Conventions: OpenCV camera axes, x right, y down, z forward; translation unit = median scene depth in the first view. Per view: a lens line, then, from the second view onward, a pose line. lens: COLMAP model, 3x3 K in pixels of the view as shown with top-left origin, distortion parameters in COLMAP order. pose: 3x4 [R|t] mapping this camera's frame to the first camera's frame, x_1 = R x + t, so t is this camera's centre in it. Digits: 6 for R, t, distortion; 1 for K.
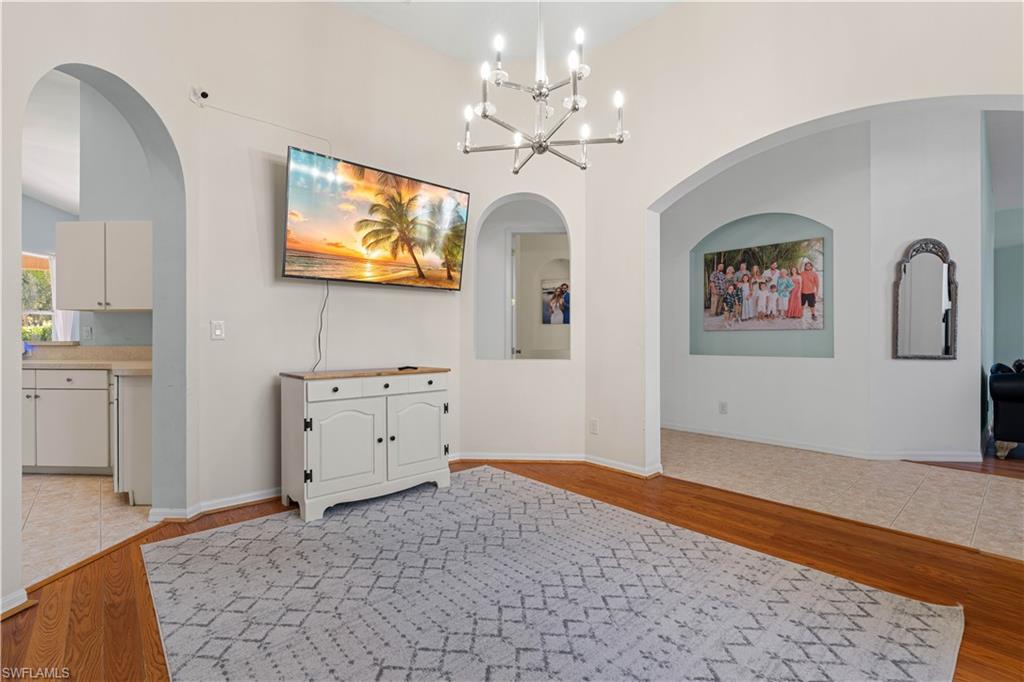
lens RADIAL K [[464.0, 0, 510.6], [0, 464.0, 338.7], [0, 0, 1]] dist [-0.008463, 0.003249]
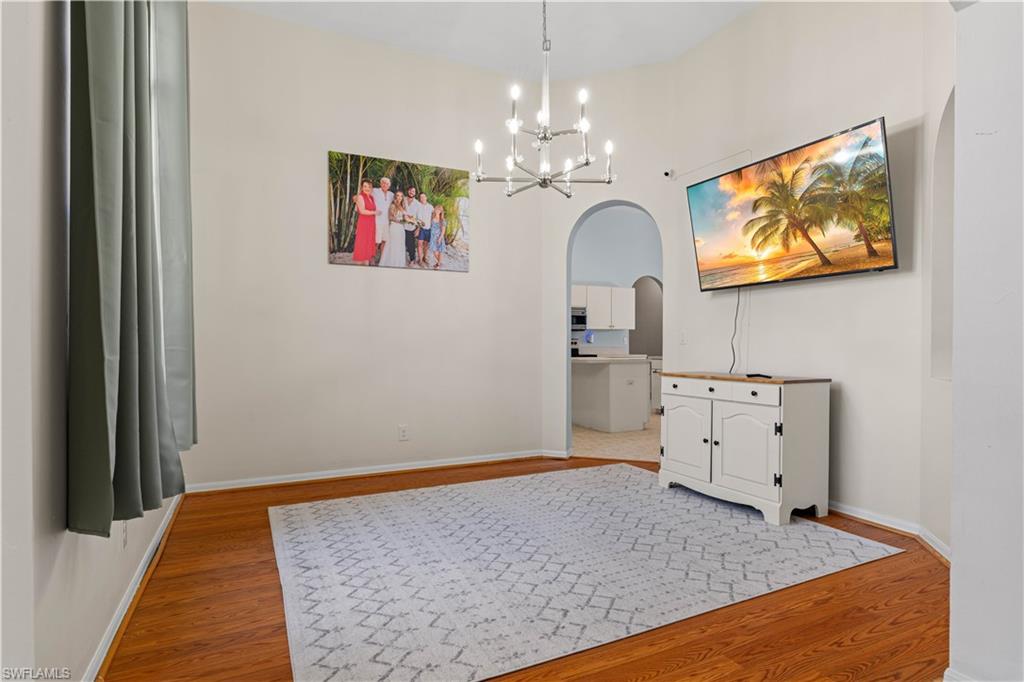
lens RADIAL K [[531.3, 0, 509.7], [0, 531.3, 353.4], [0, 0, 1]] dist [0.000602, -0.001897]
pose [[-0.275789, 0.017787, -0.961054, 0.913302], [0.004186, 0.999842, 0.017304, -0.000684], [0.961209, 0.000749, -0.275820, 0.838233]]
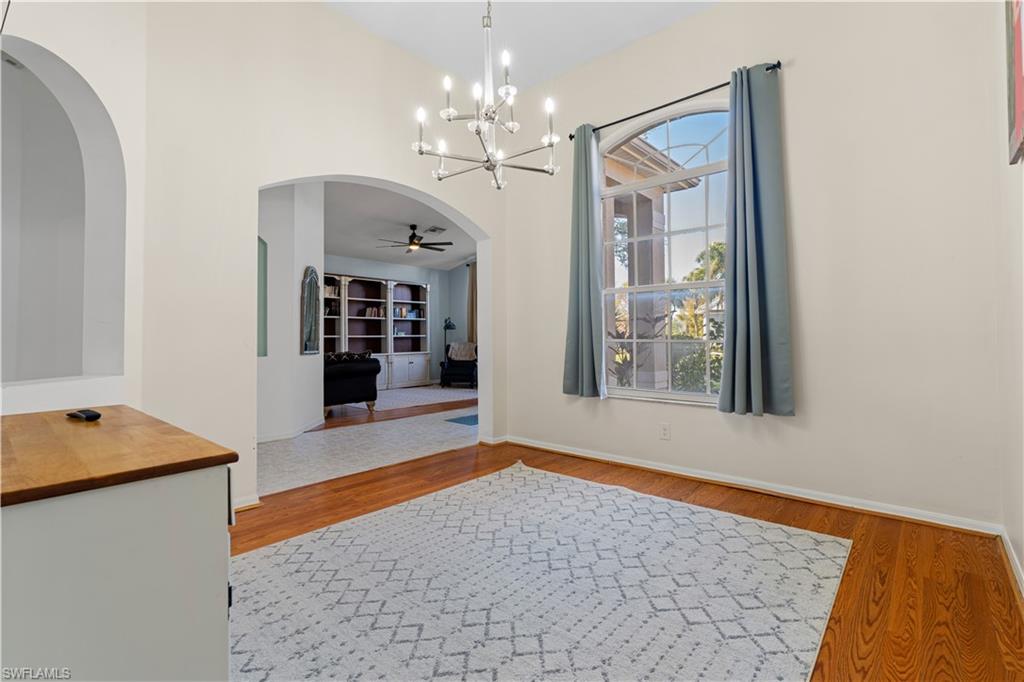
lens RADIAL K [[464.0, 0, 518.1], [0, 464.0, 333.5], [0, 0, 1]] dist [-0.008463, 0.003249]
pose [[-0.125153, 0.010791, 0.992079, -0.665857], [0.004564, 0.999937, -0.010301, -0.000657], [-0.992127, 0.003238, -0.125194, 0.698271]]
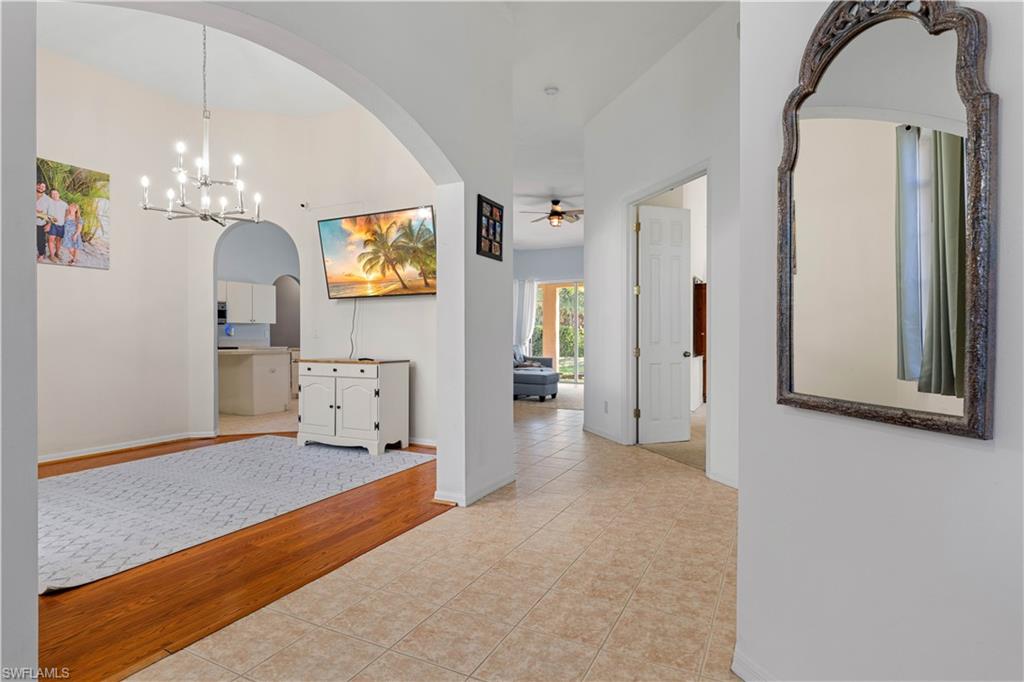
lens RADIAL K [[531.3, 0, 515.3], [0, 531.3, 340.3], [0, 0, 1]] dist [0.000602, -0.001897]
pose [[0.368374, 0.008075, -0.929643, 1.389050], [0.001110, 0.999958, 0.009126, -0.006803], [0.929677, -0.004394, 0.368349, 0.853136]]
